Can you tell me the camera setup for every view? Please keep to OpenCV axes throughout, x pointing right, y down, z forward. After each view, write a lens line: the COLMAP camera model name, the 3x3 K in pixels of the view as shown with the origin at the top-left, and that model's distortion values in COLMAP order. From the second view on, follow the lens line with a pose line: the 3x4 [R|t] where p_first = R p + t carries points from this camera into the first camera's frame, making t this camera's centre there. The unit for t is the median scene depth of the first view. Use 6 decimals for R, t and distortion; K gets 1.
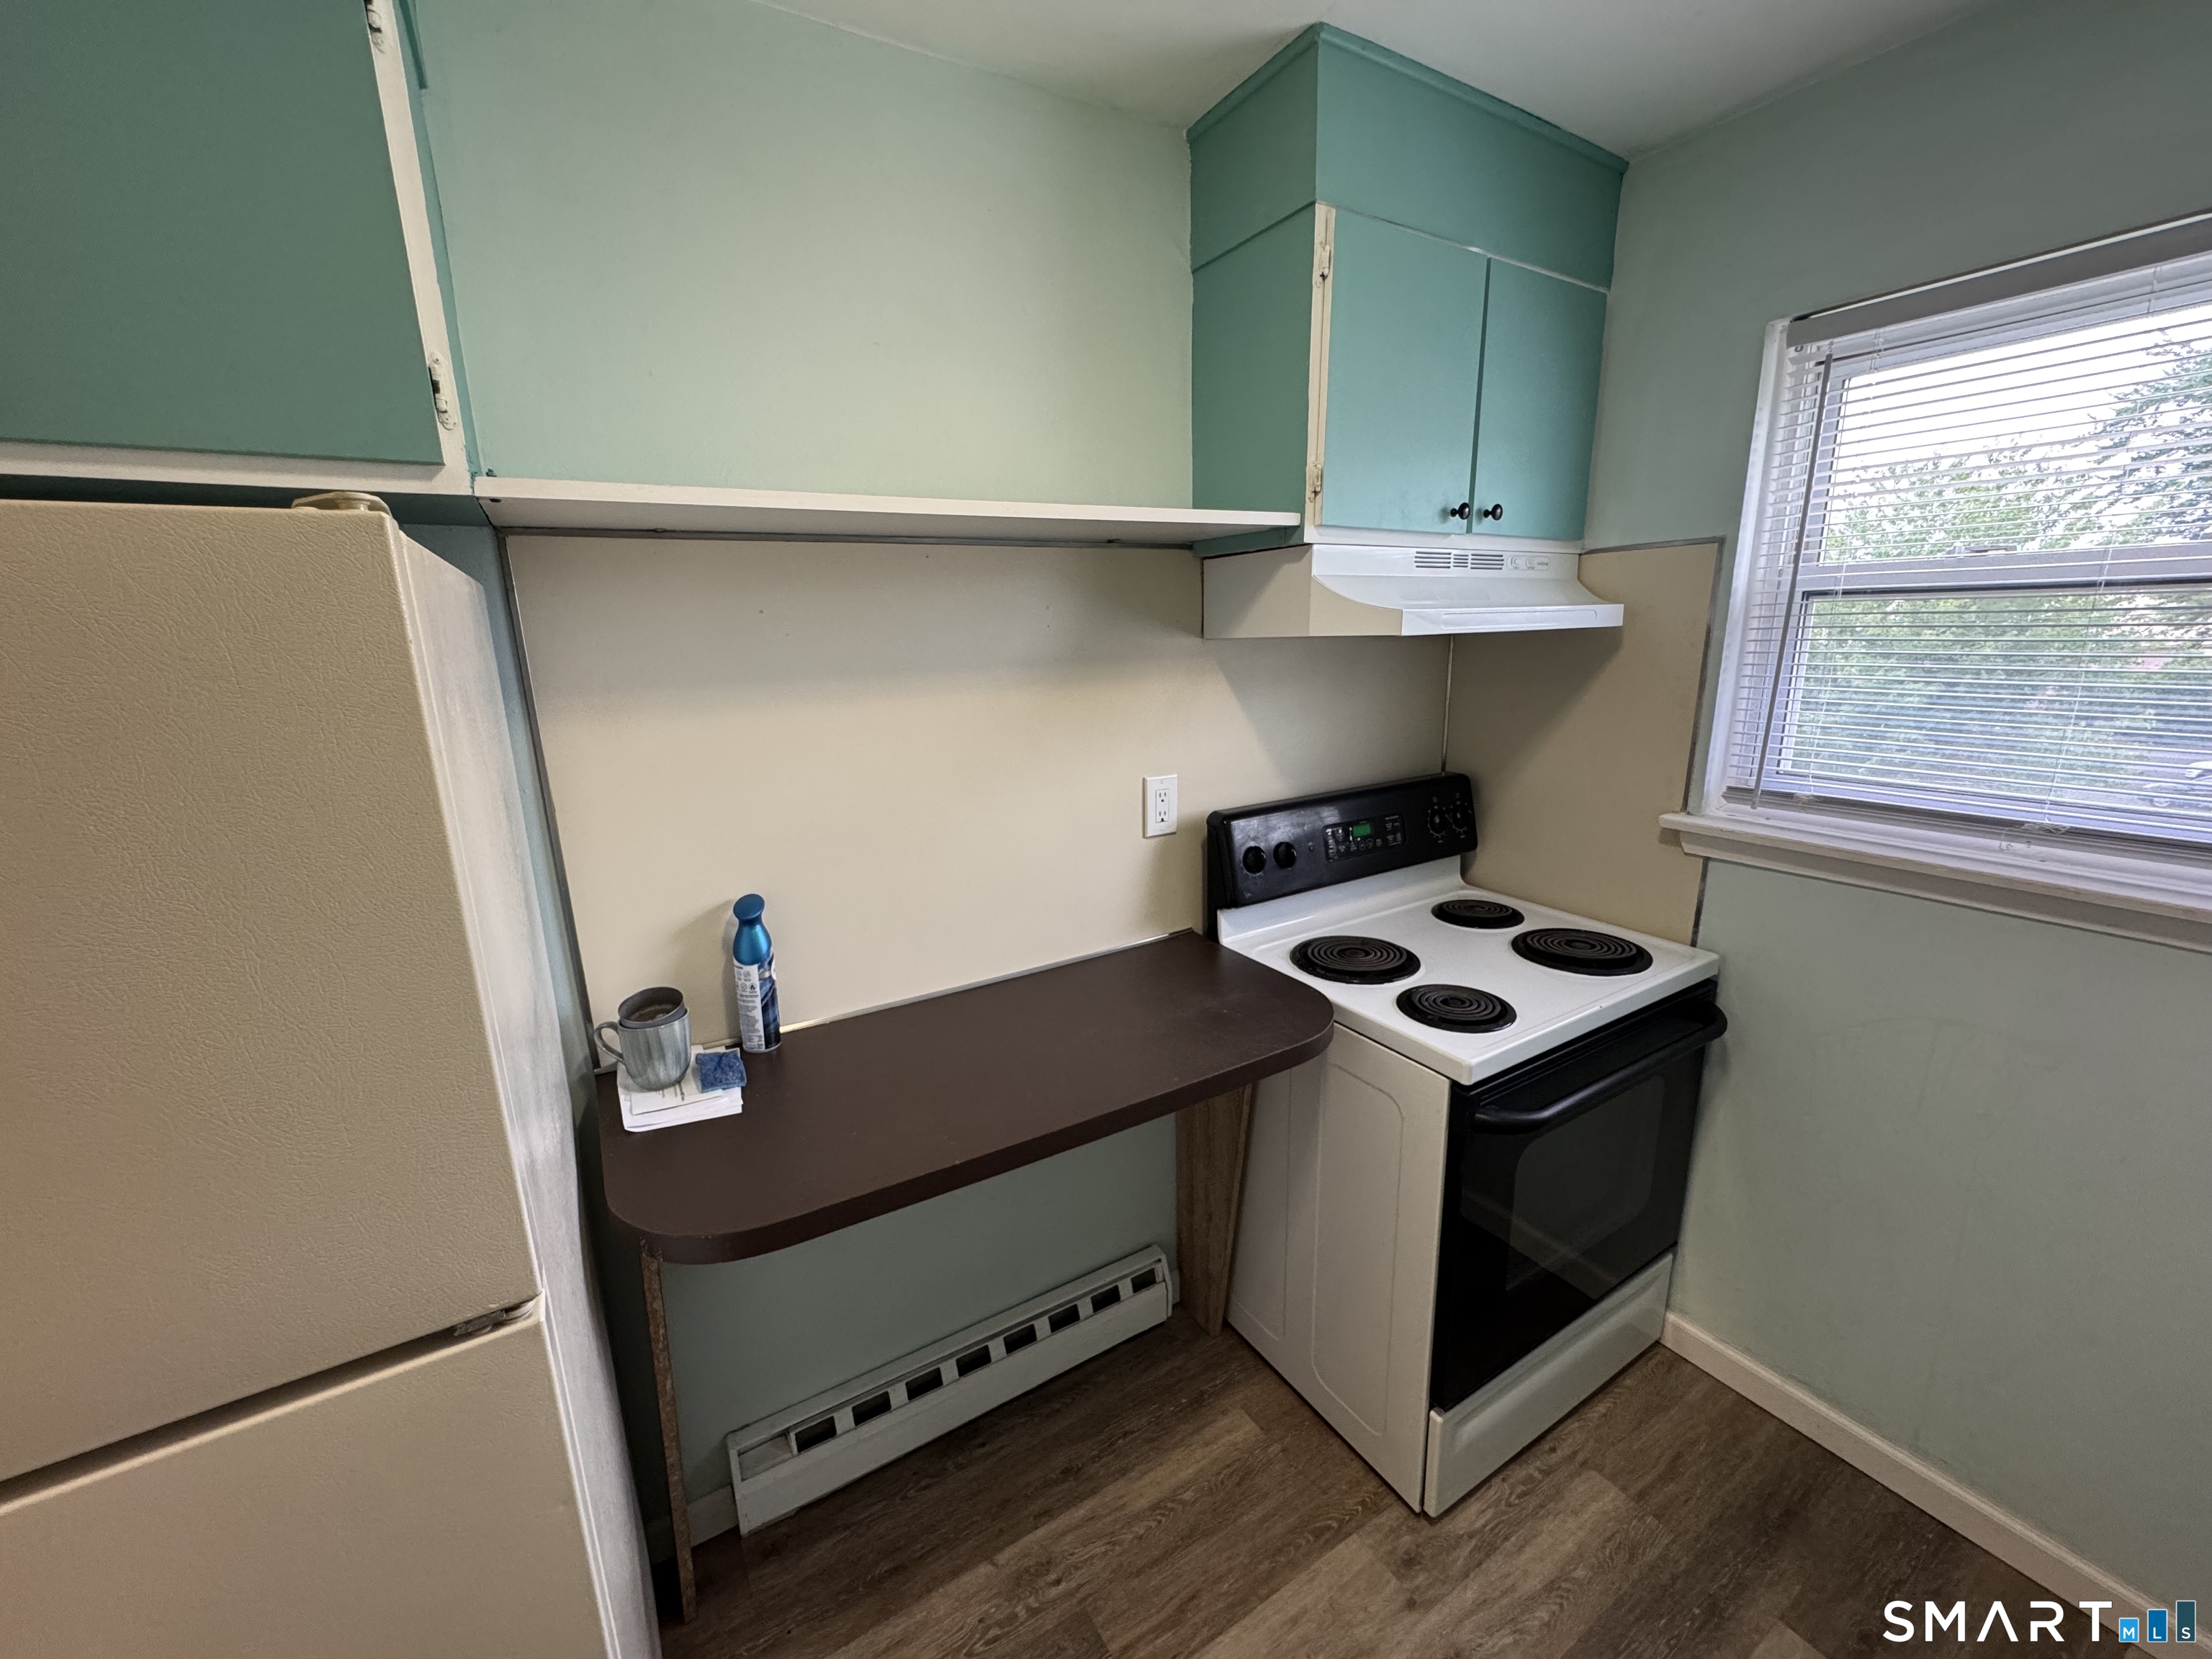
lens RADIAL K [[882.1, 0, 1109.4], [0, 882.1, 828.1], [0, 0, 1]] dist [-0.003275, 0.000920]
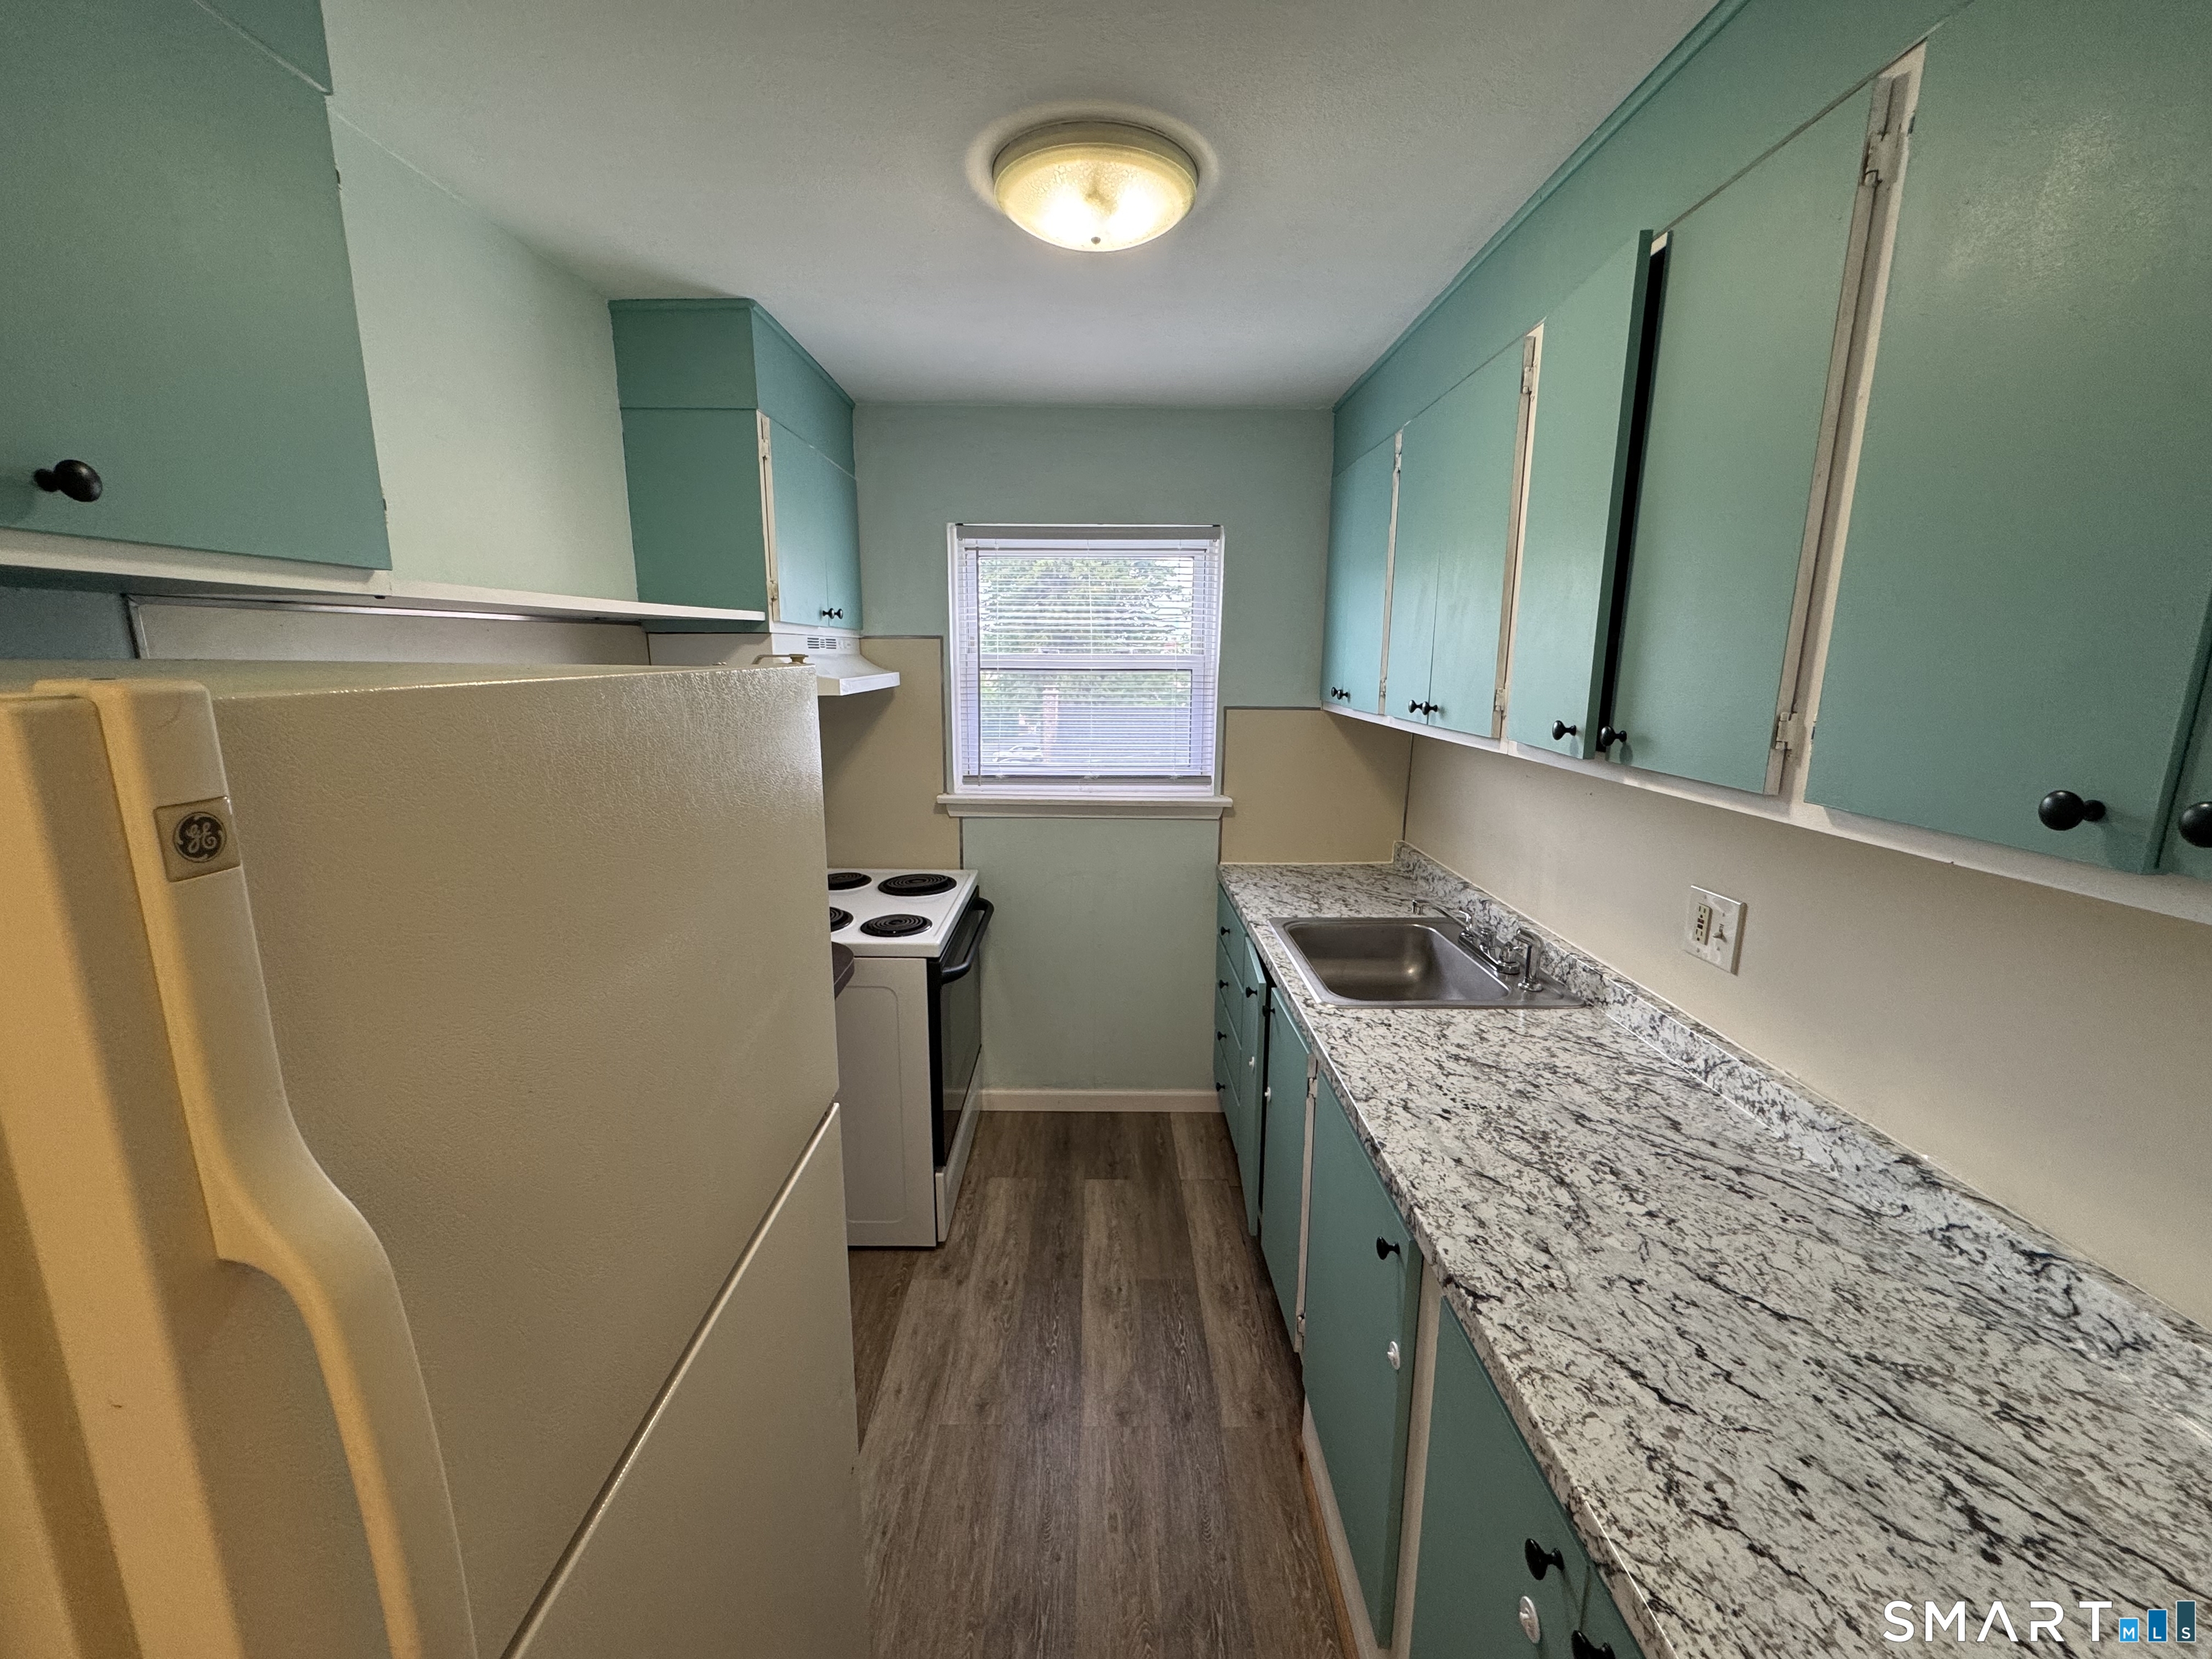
lens RADIAL K [[882.1, 0, 1111.8], [0, 882.1, 832.0], [0, 0, 1]] dist [-0.003275, 0.000920]
pose [[0.509666, -0.146058, 0.847884, -0.732434], [0.176709, 0.982246, 0.062983, 0.005966], [-0.842030, 0.117729, 0.526427, -0.187158]]
